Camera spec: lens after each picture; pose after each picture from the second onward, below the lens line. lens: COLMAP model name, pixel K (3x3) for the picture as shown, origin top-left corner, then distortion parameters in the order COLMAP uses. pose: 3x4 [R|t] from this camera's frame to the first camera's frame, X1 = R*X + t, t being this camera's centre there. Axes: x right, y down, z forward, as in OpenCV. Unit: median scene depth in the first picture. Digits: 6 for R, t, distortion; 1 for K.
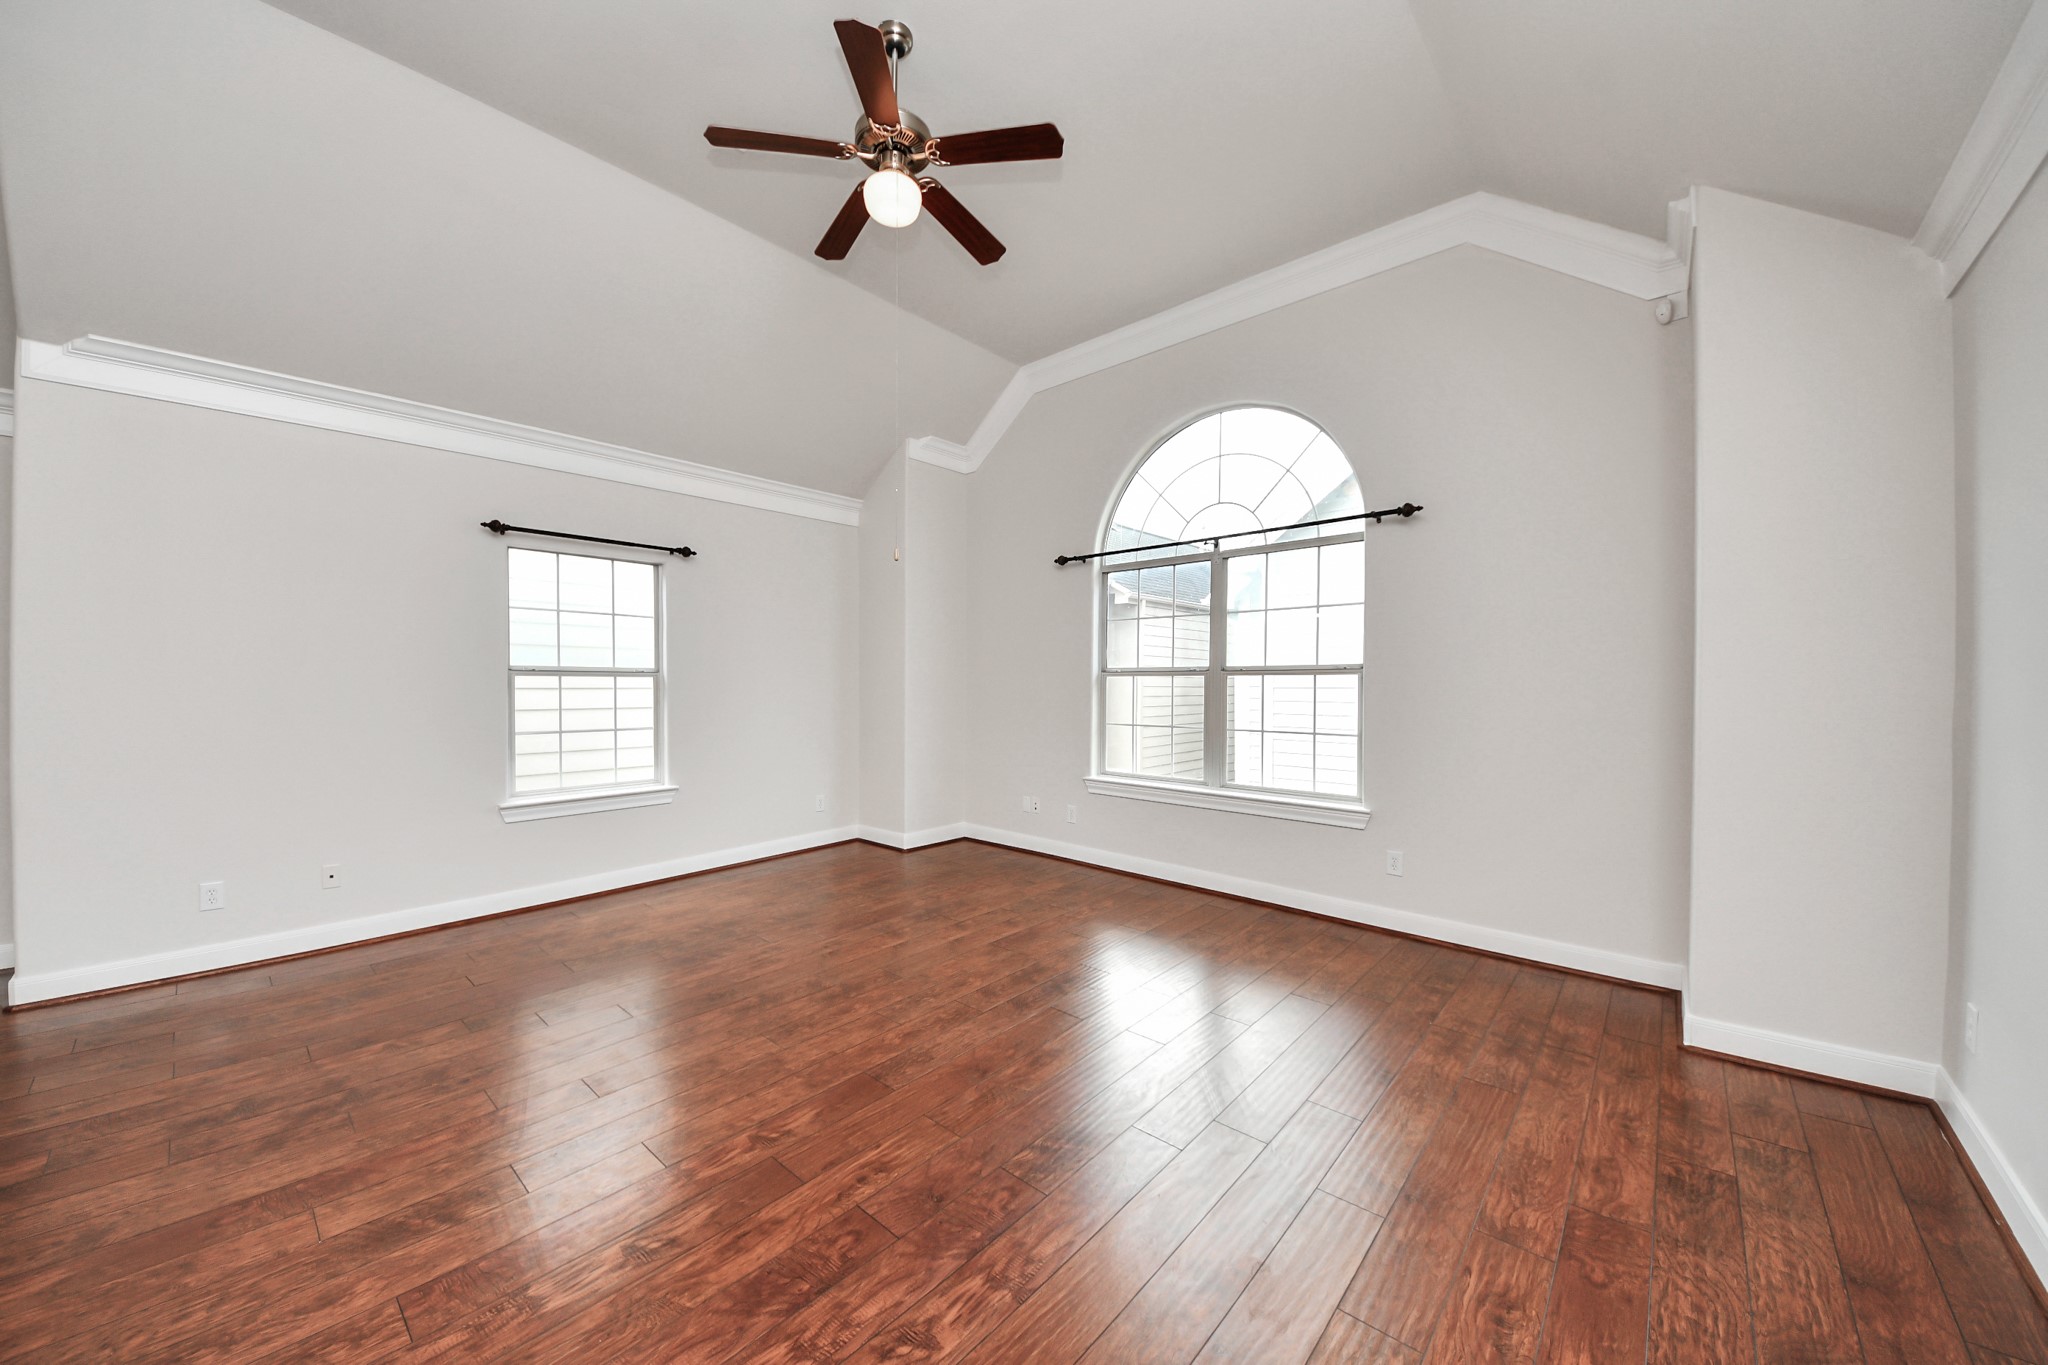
lens RADIAL K [[724.1, 0, 994.0], [0, 724.1, 691.5], [0, 0, 1]] dist [0.024050, -0.017520]
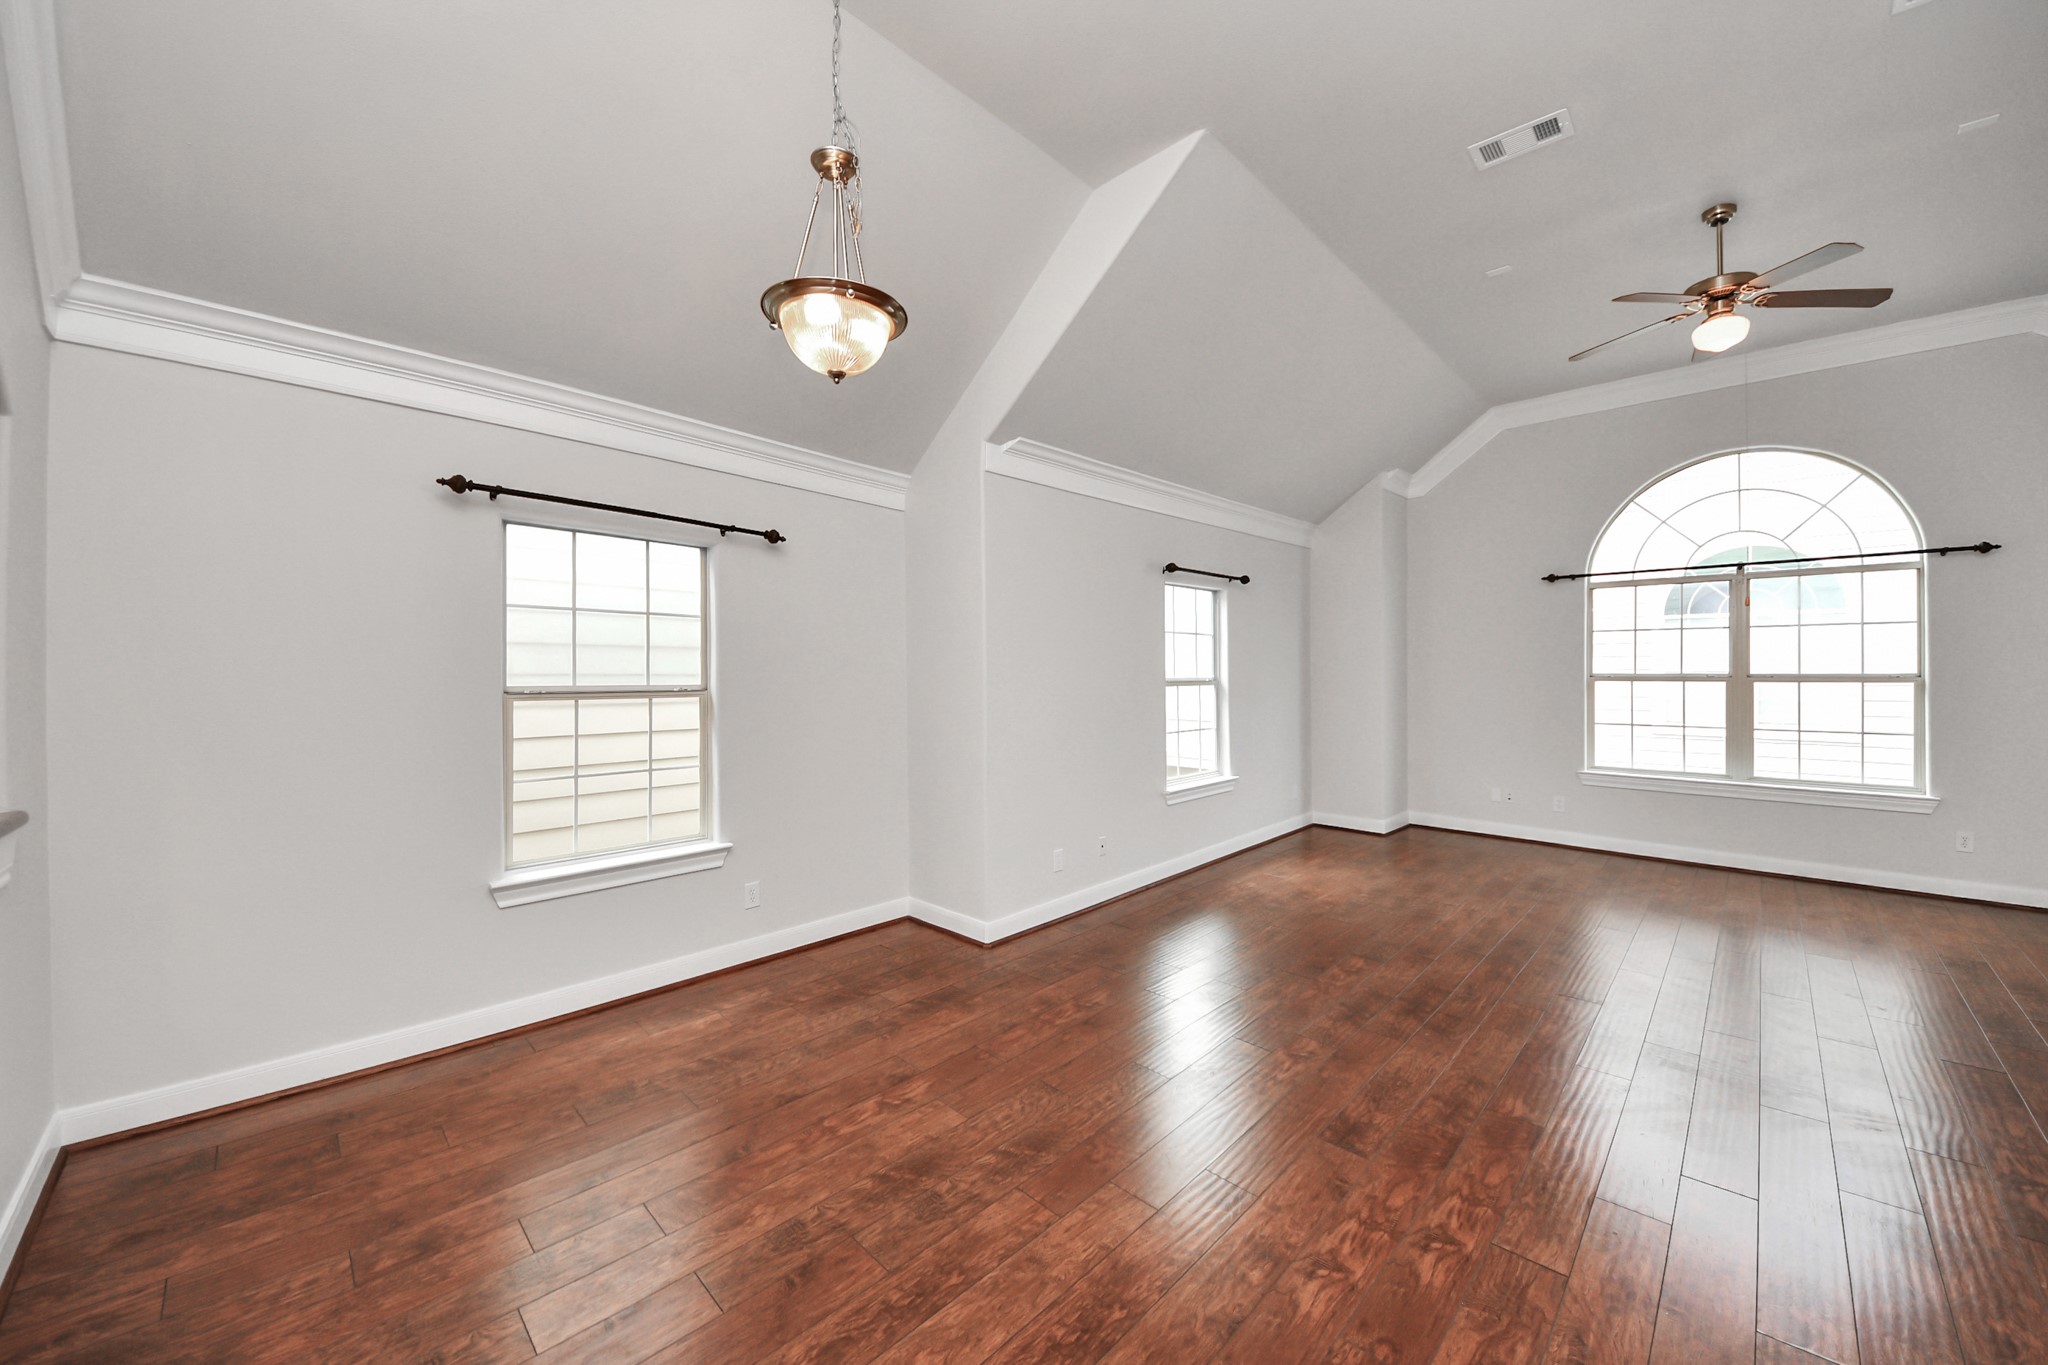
lens RADIAL K [[724.1, 0, 994.0], [0, 724.1, 691.5], [0, 0, 1]] dist [0.024050, -0.017520]
pose [[0.998049, -0.005622, -0.062175, -0.914593], [0.006564, 0.999867, 0.014953, -0.036528], [0.062083, -0.015332, 0.997953, -0.249390]]
